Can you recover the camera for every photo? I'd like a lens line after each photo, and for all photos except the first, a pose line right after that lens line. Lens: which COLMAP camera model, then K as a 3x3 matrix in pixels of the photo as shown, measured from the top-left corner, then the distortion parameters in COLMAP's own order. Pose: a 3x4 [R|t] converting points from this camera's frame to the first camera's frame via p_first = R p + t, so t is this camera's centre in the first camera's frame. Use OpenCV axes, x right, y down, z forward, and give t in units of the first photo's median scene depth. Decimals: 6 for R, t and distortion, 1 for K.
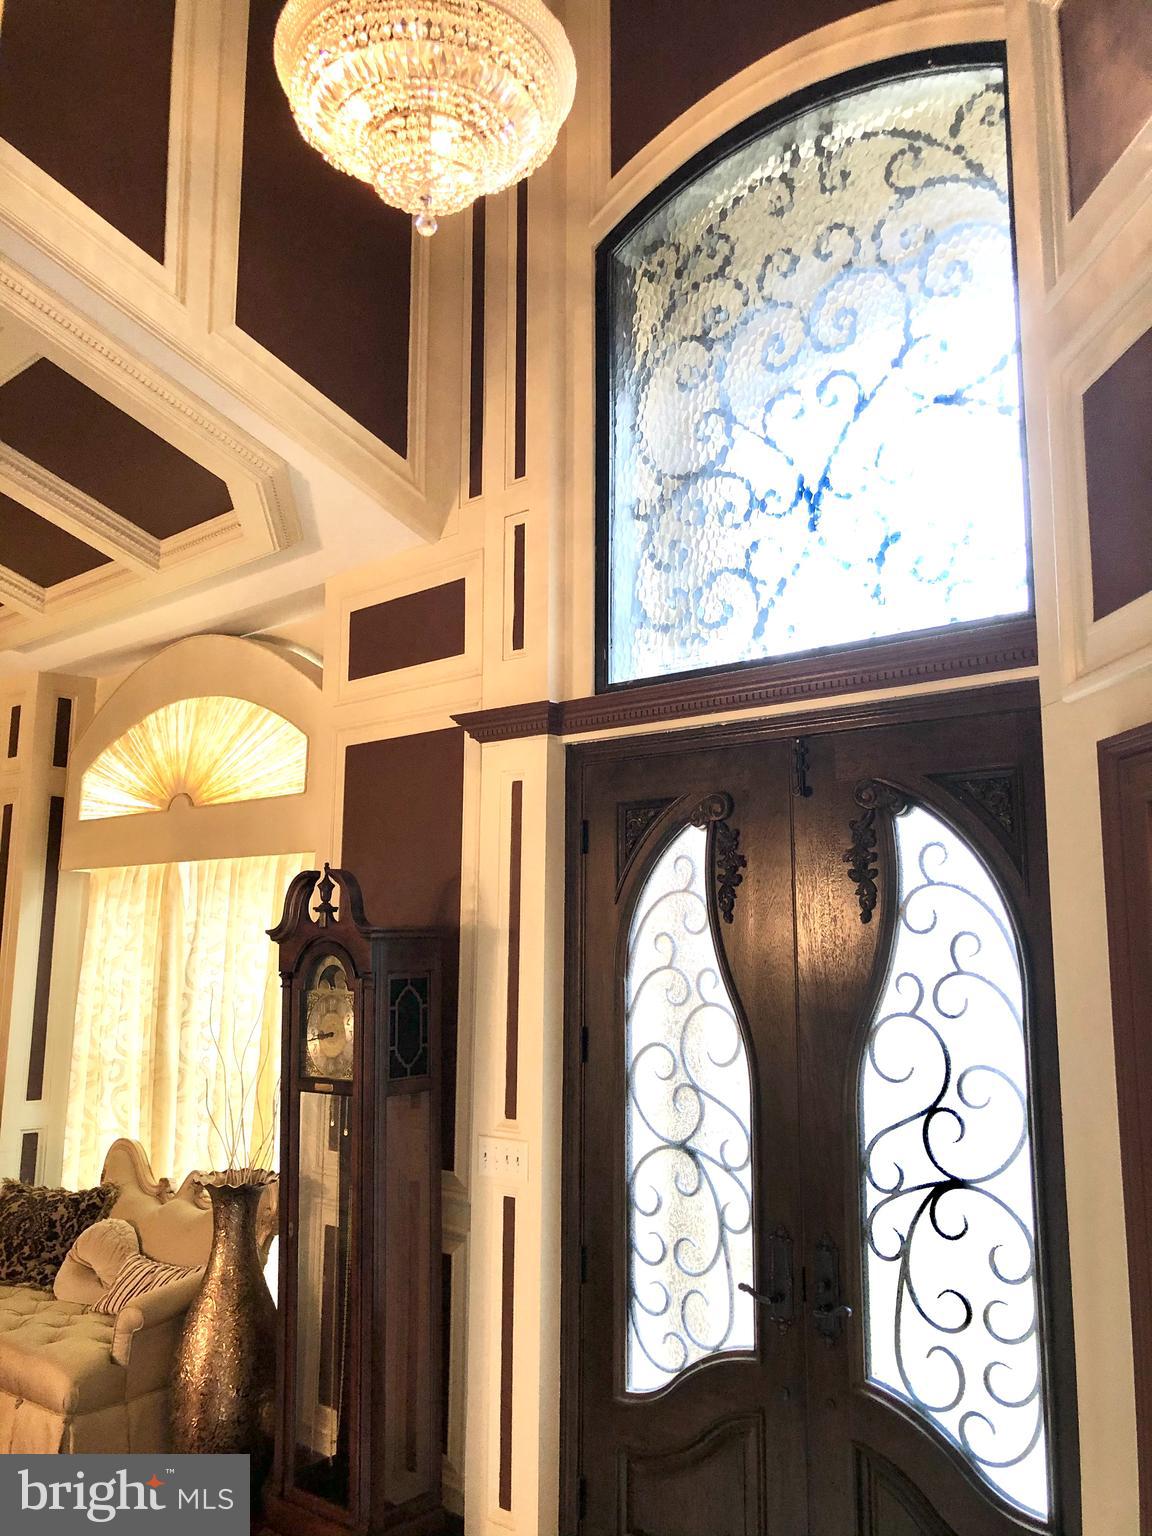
lens RADIAL K [[1269.1, 0, 580.8], [0, 1269.1, 760.1], [0, 0, 1]] dist [0.035859, -0.040252]
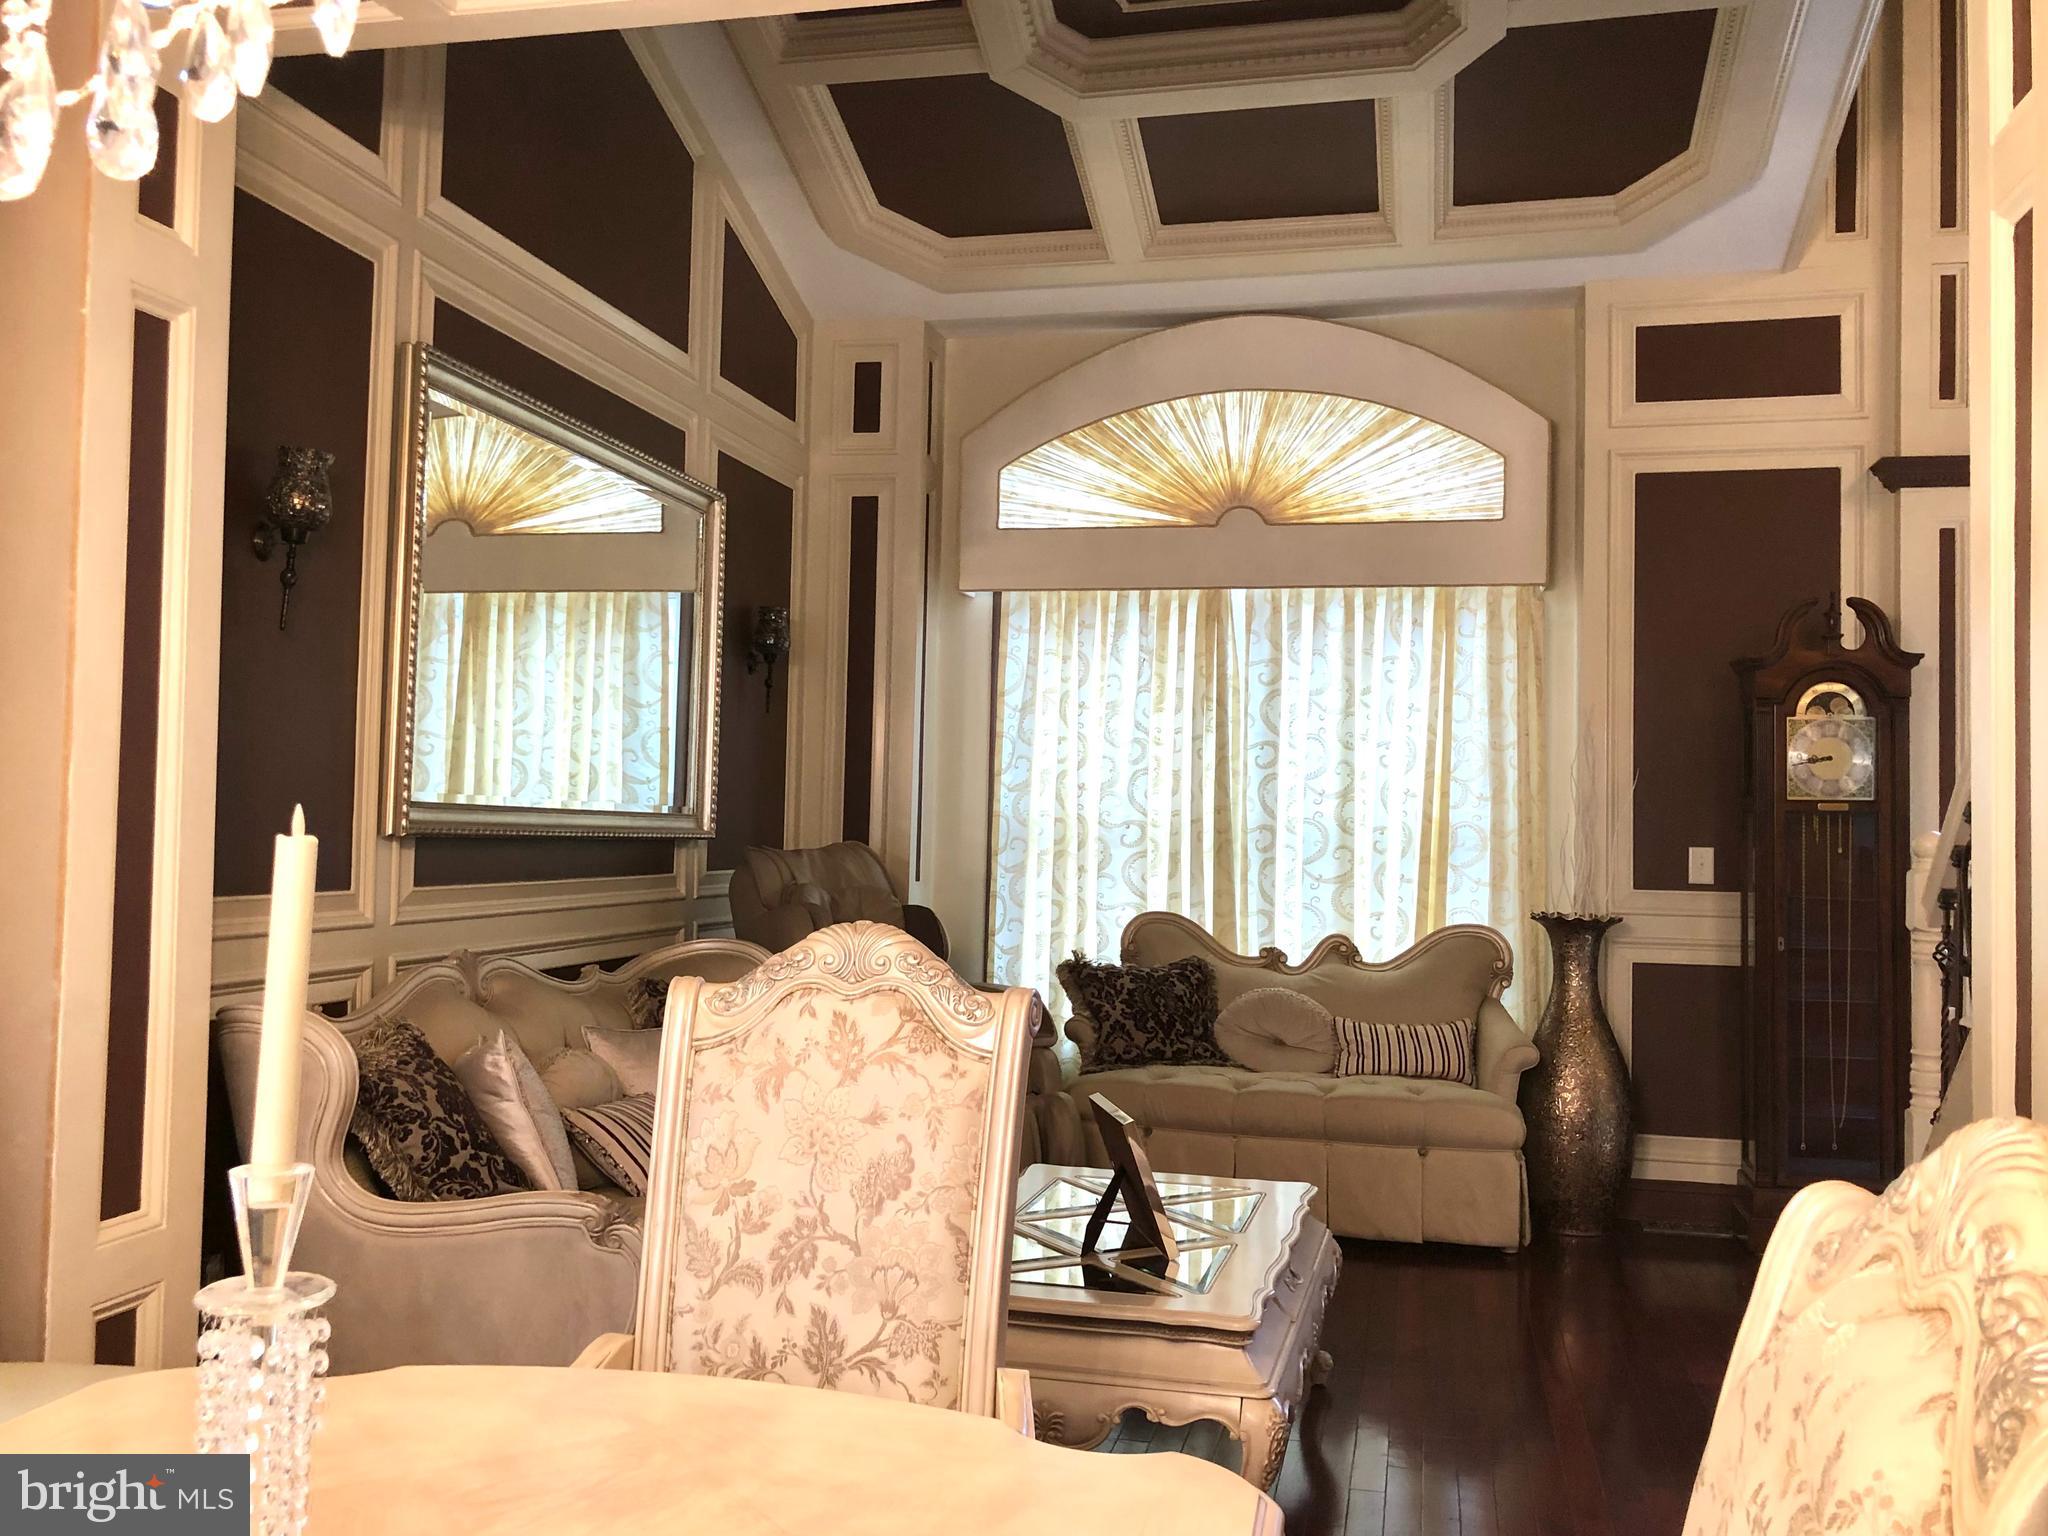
lens RADIAL K [[1692.1, 0, 1025.8], [0, 1692.1, 764.2], [0, 0, 1]] dist [0.035859, -0.040252]
pose [[0.878072, 0.033093, 0.477383, -1.345075], [-0.089572, 0.991340, 0.096033, 0.139368], [-0.470071, -0.127084, 0.873432, 0.107099]]
